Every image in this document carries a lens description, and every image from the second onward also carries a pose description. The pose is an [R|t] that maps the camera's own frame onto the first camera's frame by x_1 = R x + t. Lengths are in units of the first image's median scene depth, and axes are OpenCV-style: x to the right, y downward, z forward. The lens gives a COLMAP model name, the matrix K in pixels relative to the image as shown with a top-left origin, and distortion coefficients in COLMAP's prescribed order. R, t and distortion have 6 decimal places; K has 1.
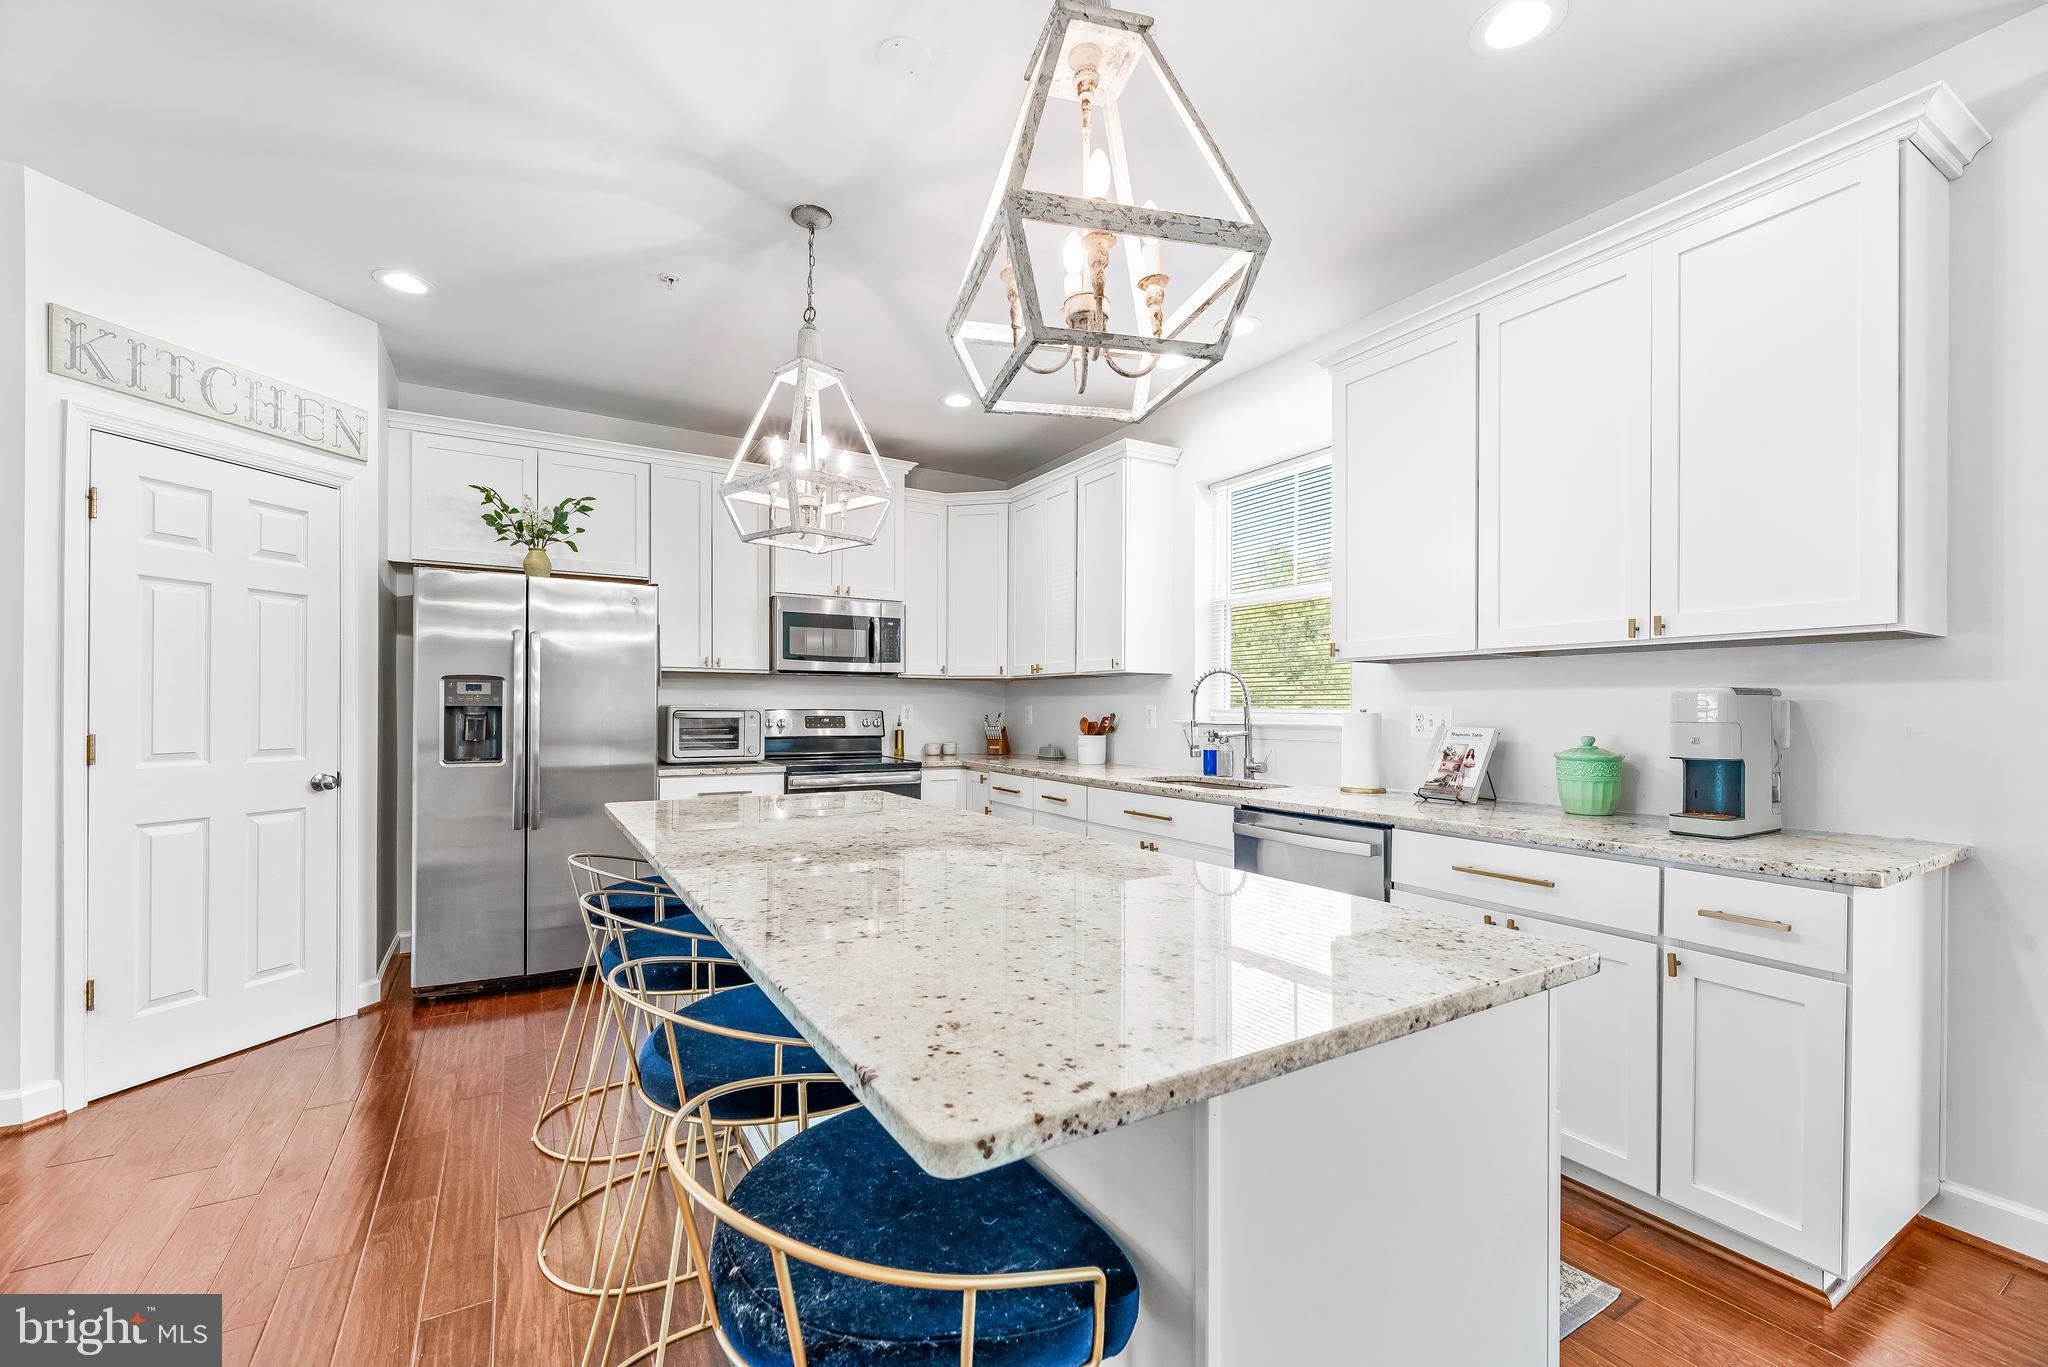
lens RADIAL K [[830.4, 0, 1009.4], [0, 830.4, 709.6], [0, 0, 1]] dist [0.000445, -0.000003]
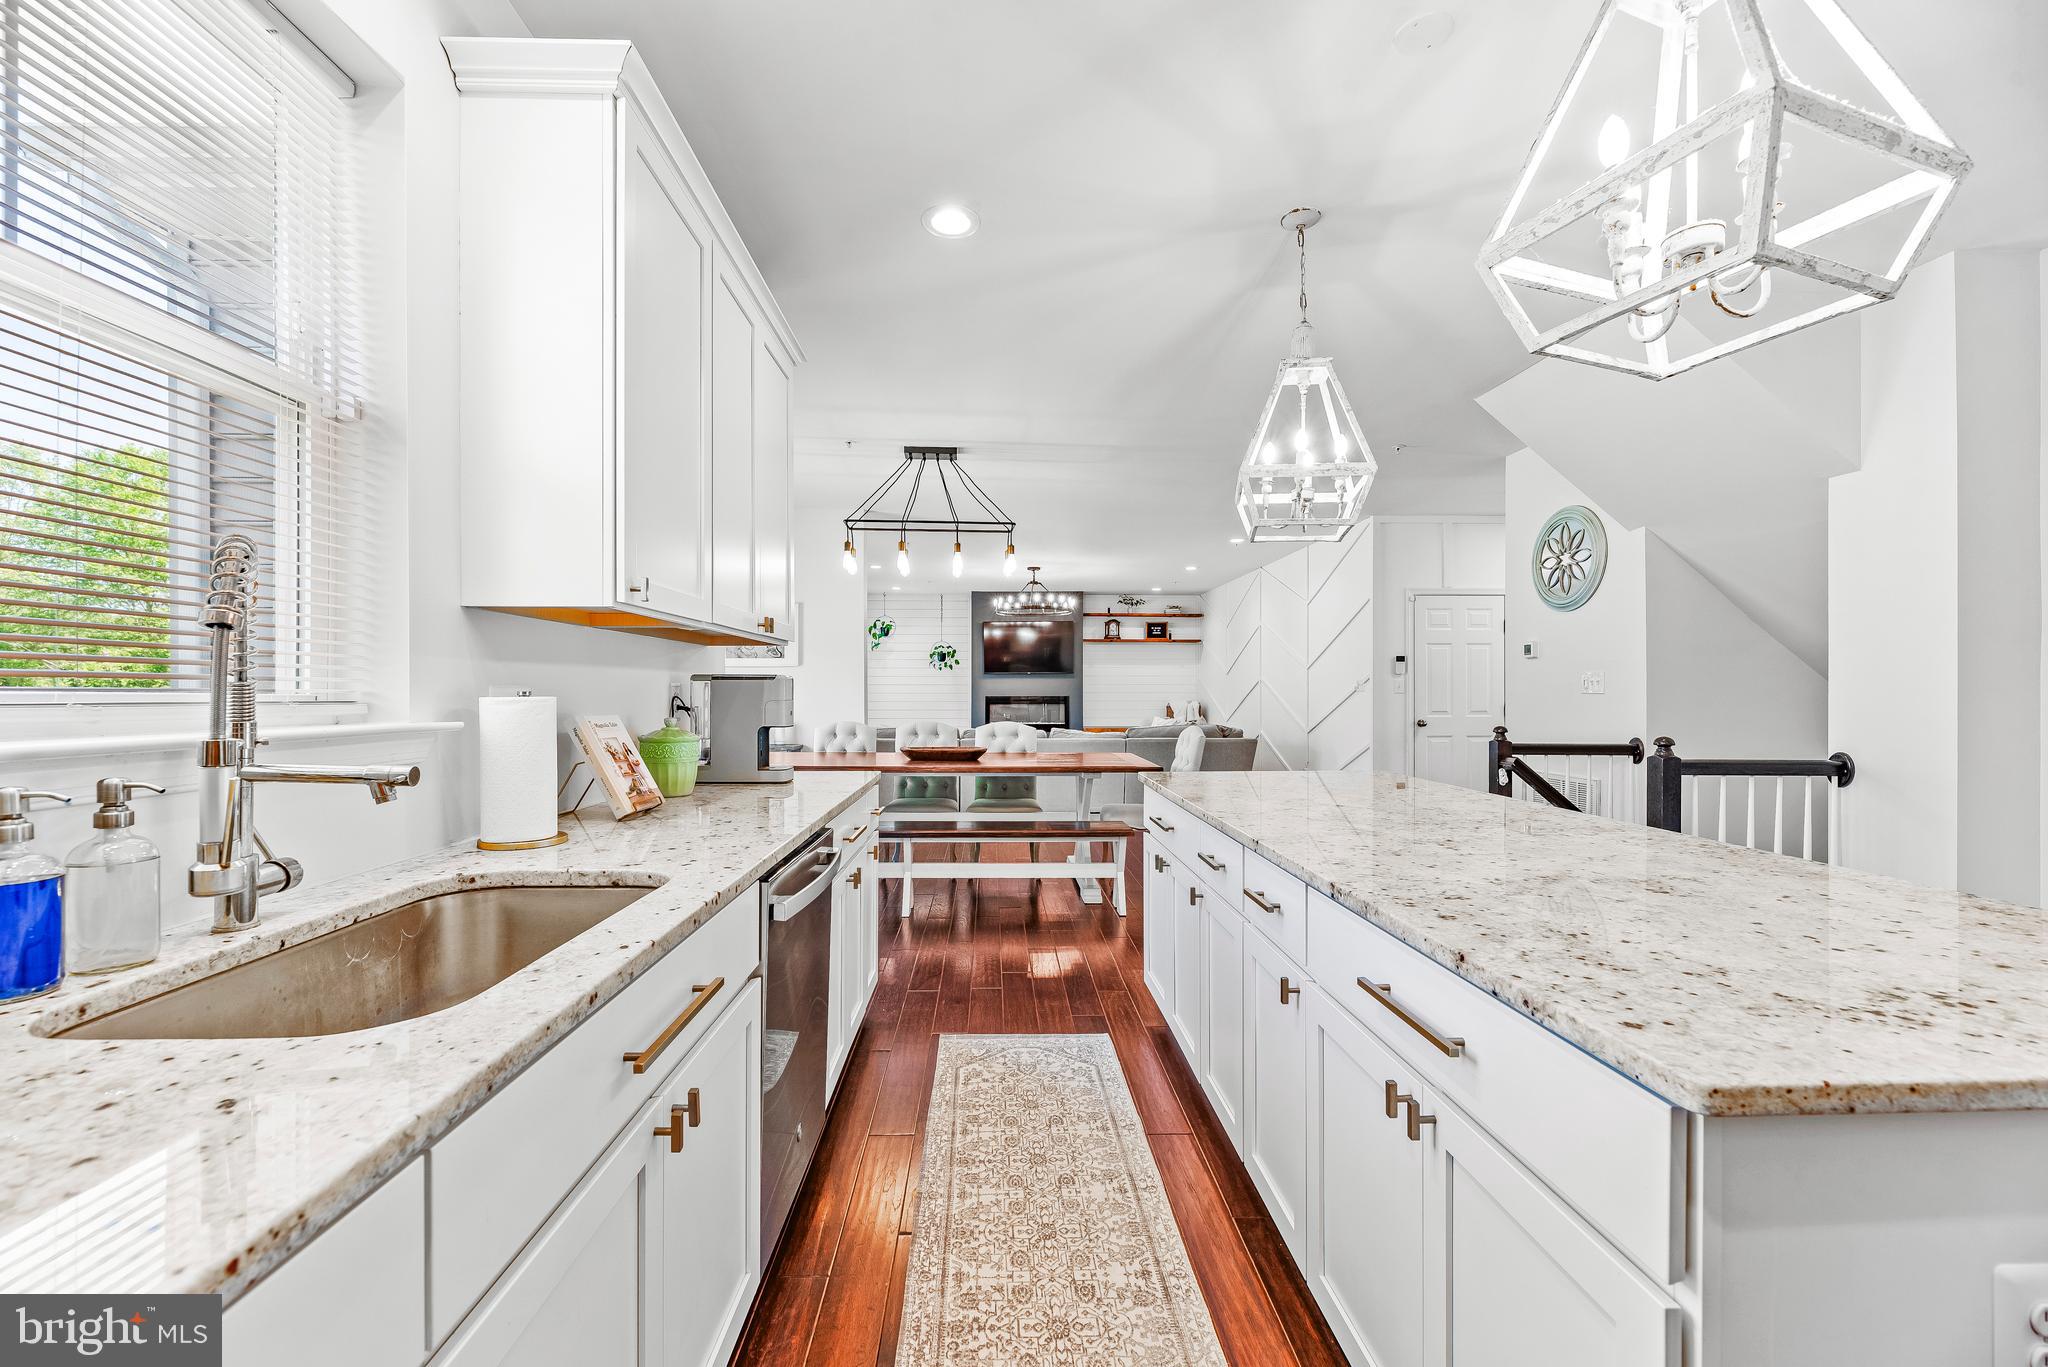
lens RADIAL K [[821.2, 0, 1016.0], [0, 821.2, 692.4], [0, 0, 1]] dist [-0.000529, -0.001190]
pose [[-0.877222, -0.004835, 0.480061, -0.100213], [-0.003419, 0.999987, 0.003825, -0.002471], [-0.480074, 0.001714, -0.877227, 1.194076]]
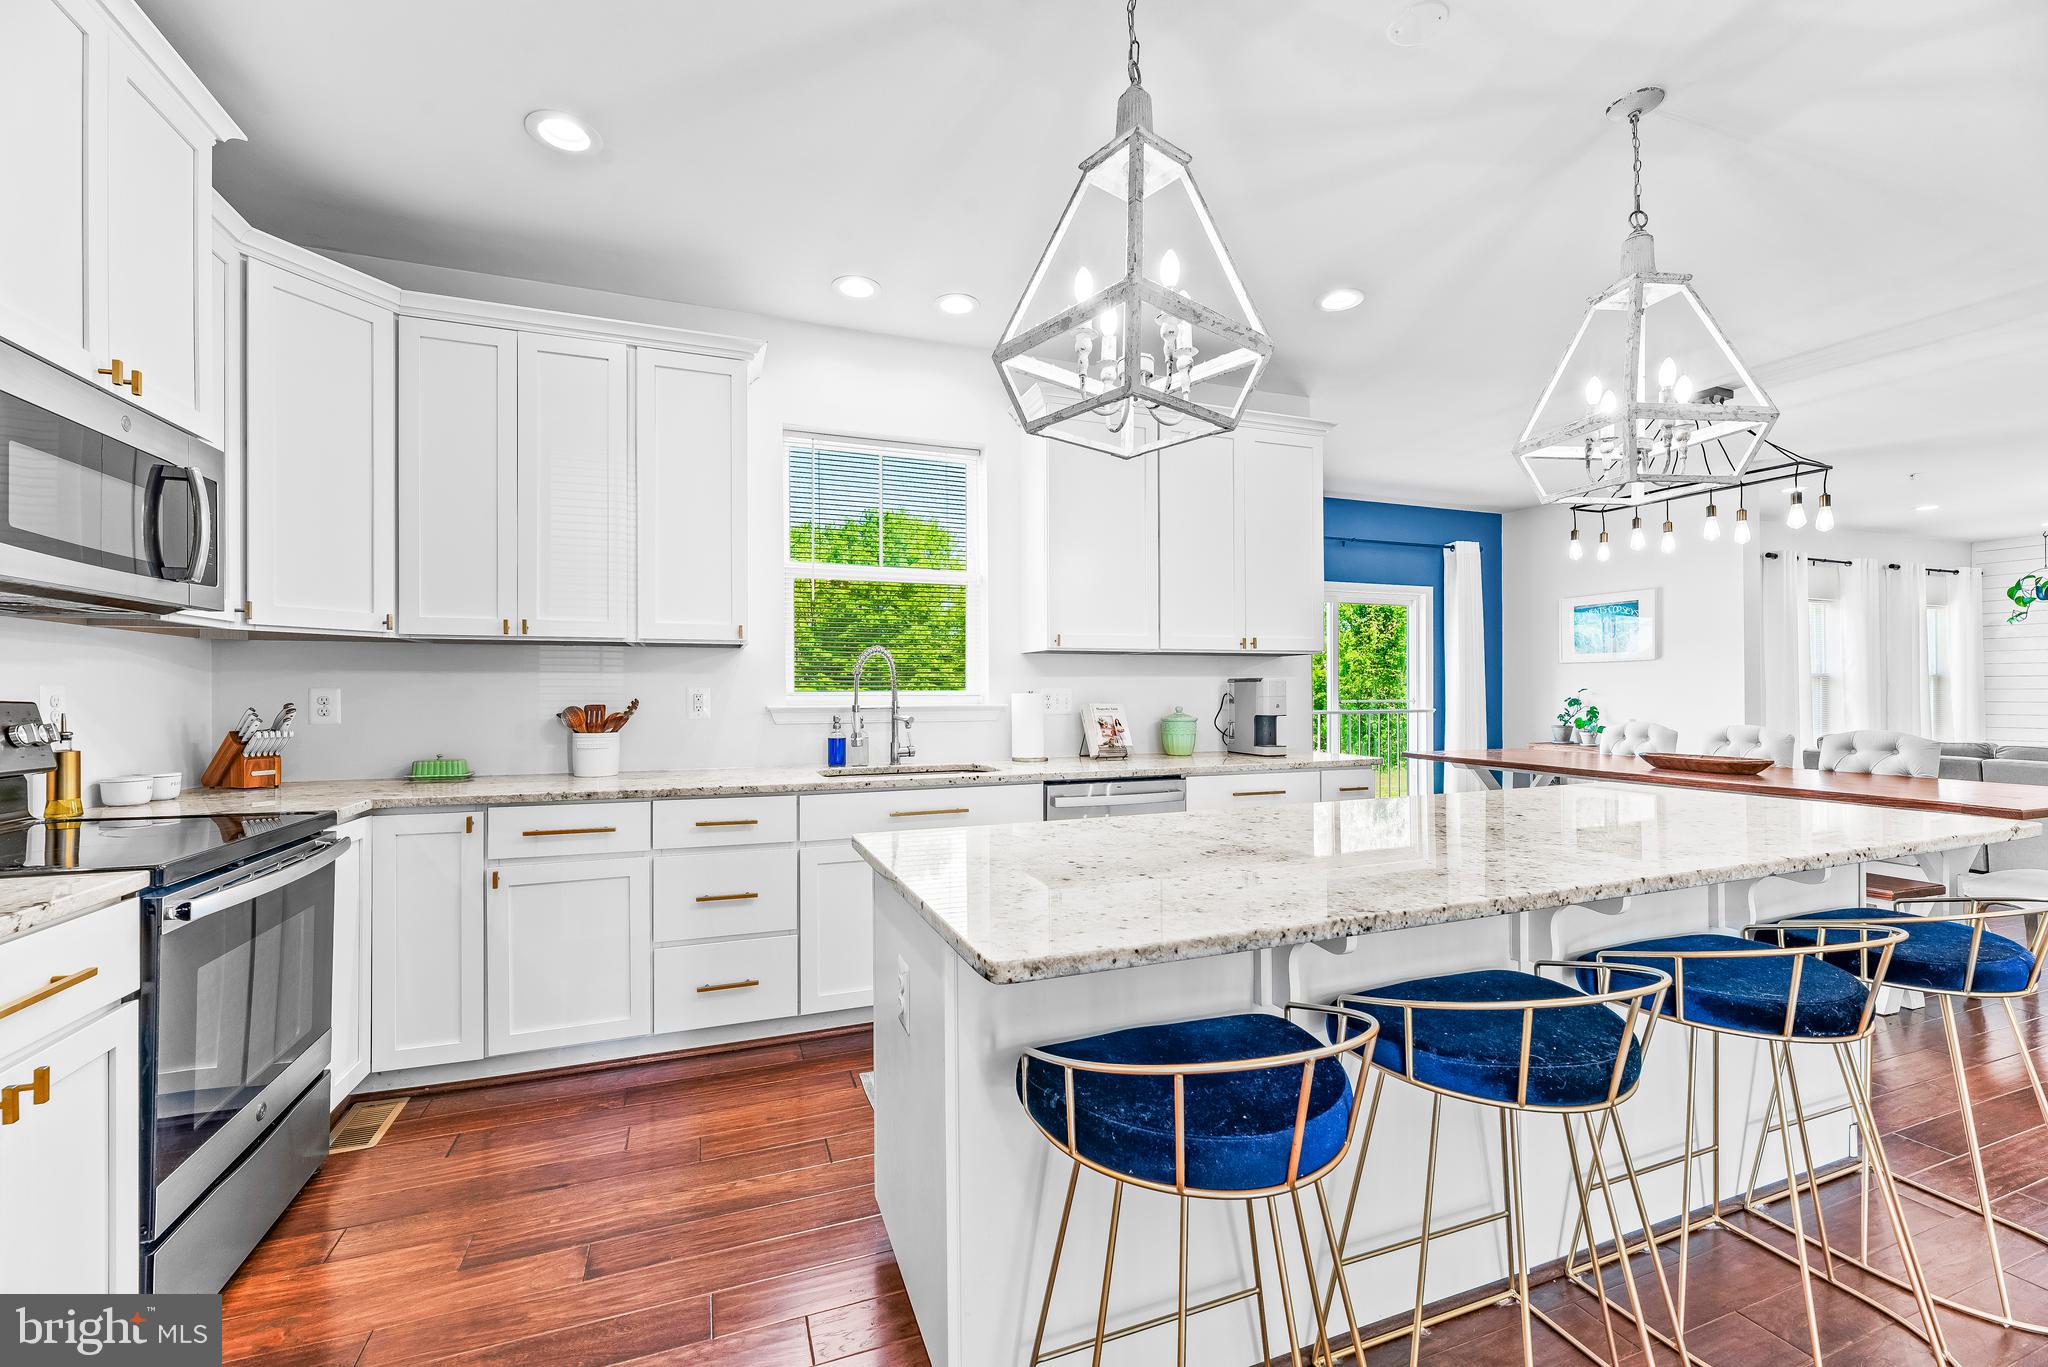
lens RADIAL K [[829.4, 0, 1016.6], [0, 829.4, 690.5], [0, 0, 1]] dist [0.000916, 0.000339]
pose [[0.170943, -0.003247, 0.985276, -0.671047], [0.006560, 0.999976, 0.002157, -0.003464], [-0.985259, 0.006095, 0.170960, 0.742154]]
